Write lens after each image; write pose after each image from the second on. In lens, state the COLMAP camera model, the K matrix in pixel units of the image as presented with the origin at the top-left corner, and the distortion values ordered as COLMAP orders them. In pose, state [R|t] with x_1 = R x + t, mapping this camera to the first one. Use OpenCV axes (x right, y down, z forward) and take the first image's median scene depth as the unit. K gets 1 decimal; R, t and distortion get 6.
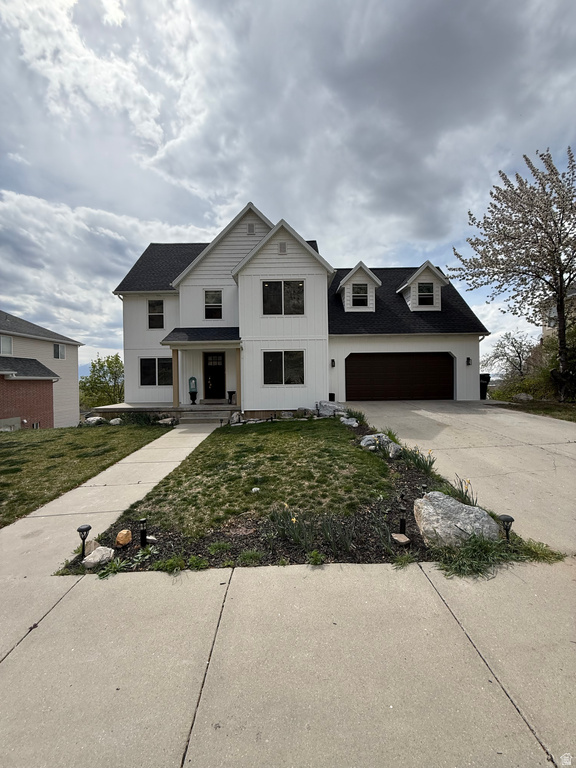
lens RADIAL K [[305.0, 0, 287.5], [0, 305.0, 382.8], [0, 0, 1]] dist [-0.004009, 0.000843]
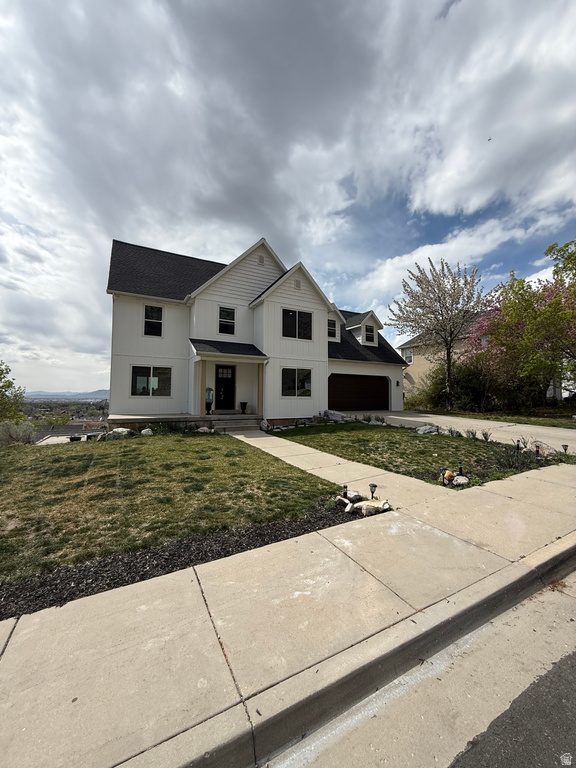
lens RADIAL K [[305.0, 0, 291.1], [0, 305.0, 384.3], [0, 0, 1]] dist [-0.004009, 0.000843]
pose [[0.877877, 0.039794, 0.477230, -0.549197], [-0.013493, 0.998201, -0.058416, 0.025183], [-0.478696, 0.044843, 0.876835, -0.035047]]
